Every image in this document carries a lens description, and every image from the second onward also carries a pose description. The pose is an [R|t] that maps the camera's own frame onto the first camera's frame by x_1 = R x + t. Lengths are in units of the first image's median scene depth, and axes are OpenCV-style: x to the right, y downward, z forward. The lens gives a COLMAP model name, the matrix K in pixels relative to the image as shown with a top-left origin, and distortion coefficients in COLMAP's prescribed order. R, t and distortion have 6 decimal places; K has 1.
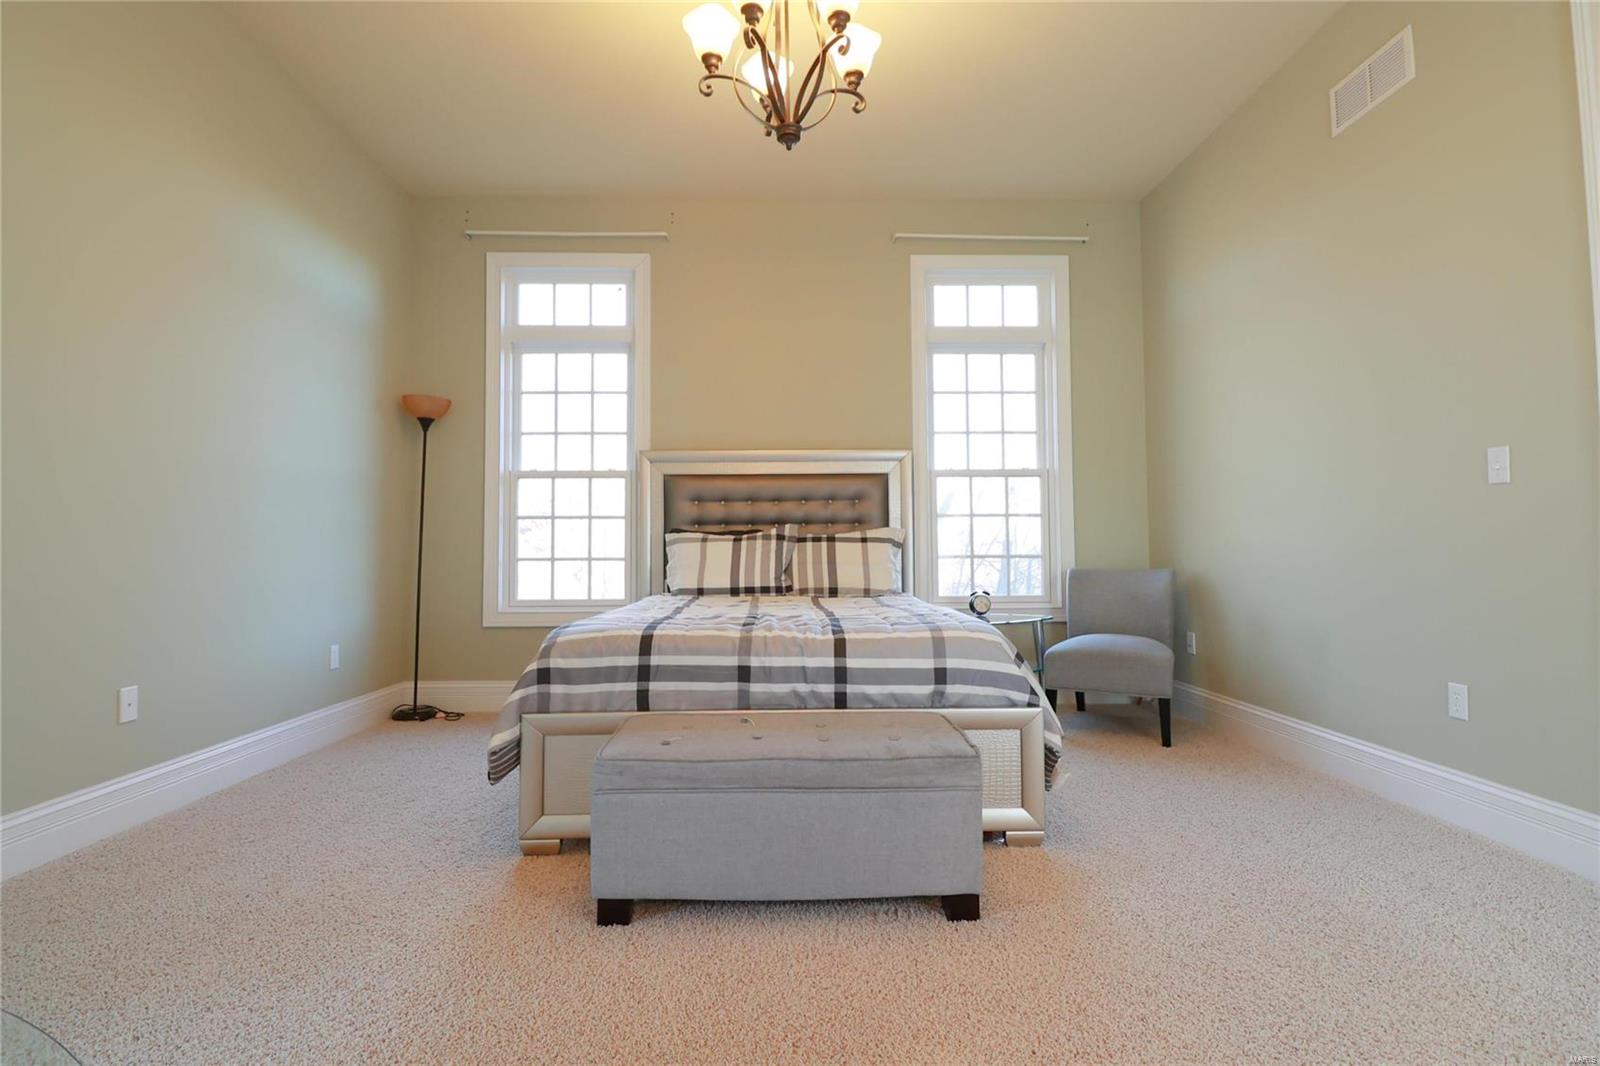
lens RADIAL K [[739.2, 0, 803.3], [0, 739.2, 528.3], [0, 0, 1]] dist [-0.004879, -0.010486]
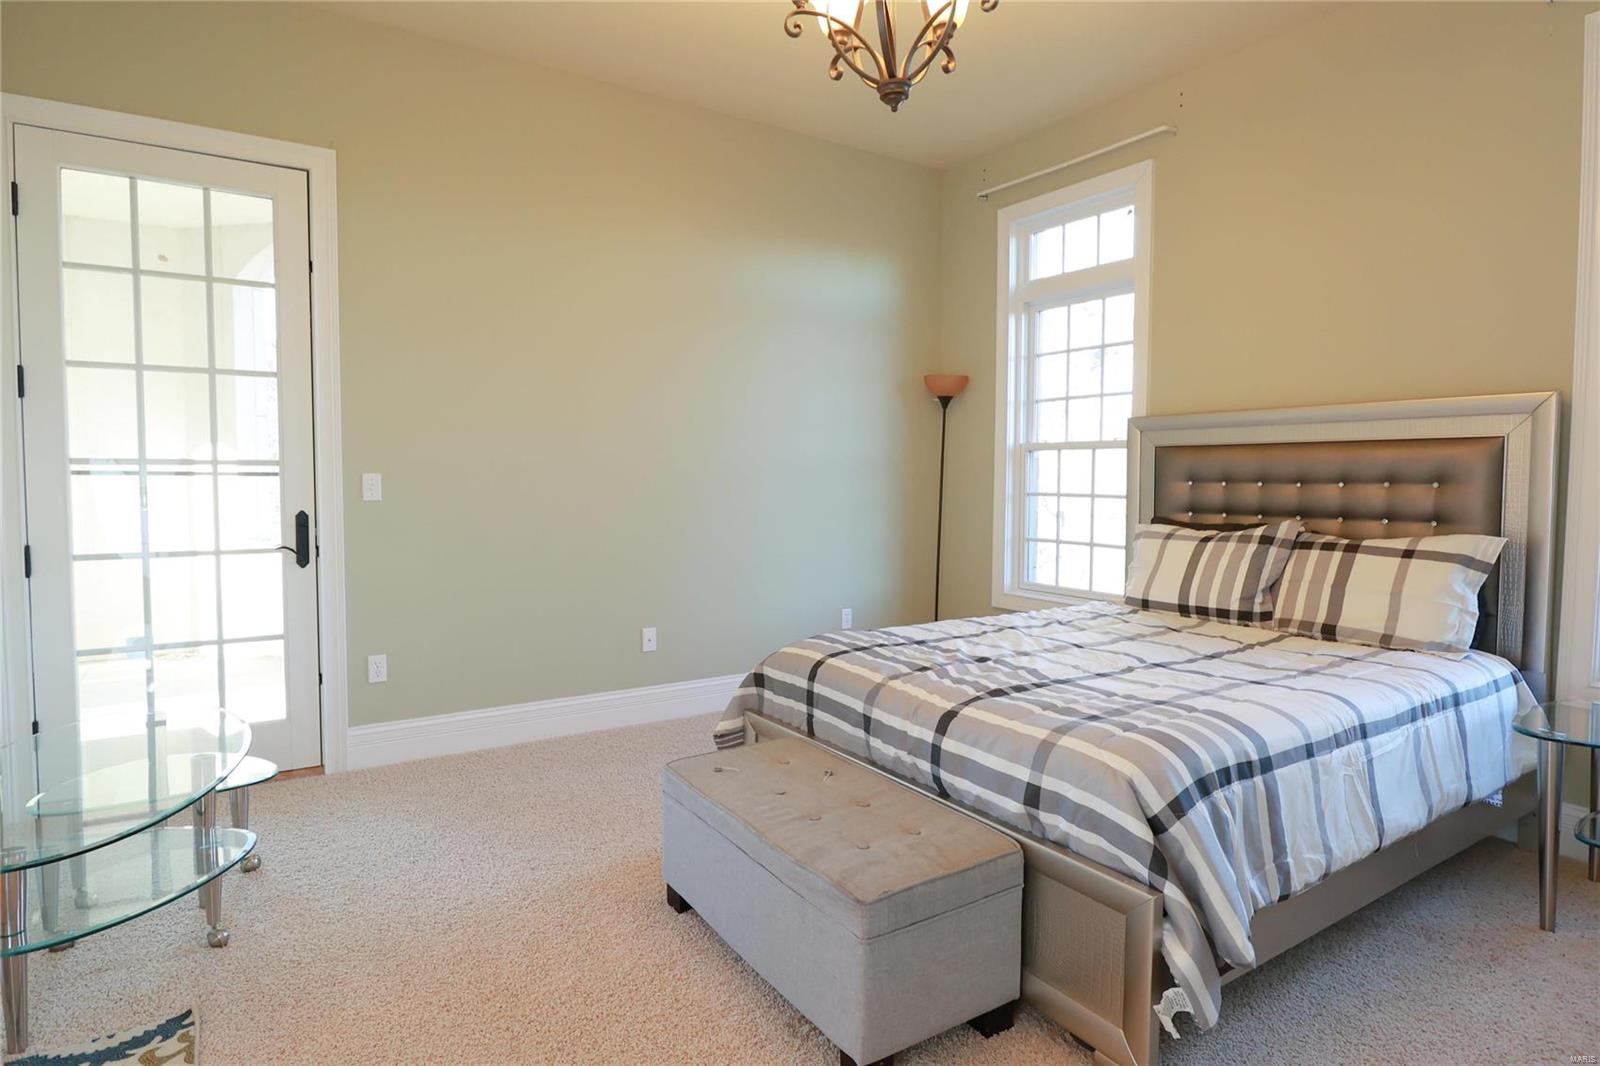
lens RADIAL K [[862.3, 0, 802.6], [0, 862.3, 523.1], [0, 0, 1]] dist [-0.006065, -0.000986]
pose [[0.531123, 0.055119, -0.845500, 0.411976], [0.018004, 0.996922, 0.076300, -0.071785], [0.847103, -0.055747, 0.528496, 0.206323]]
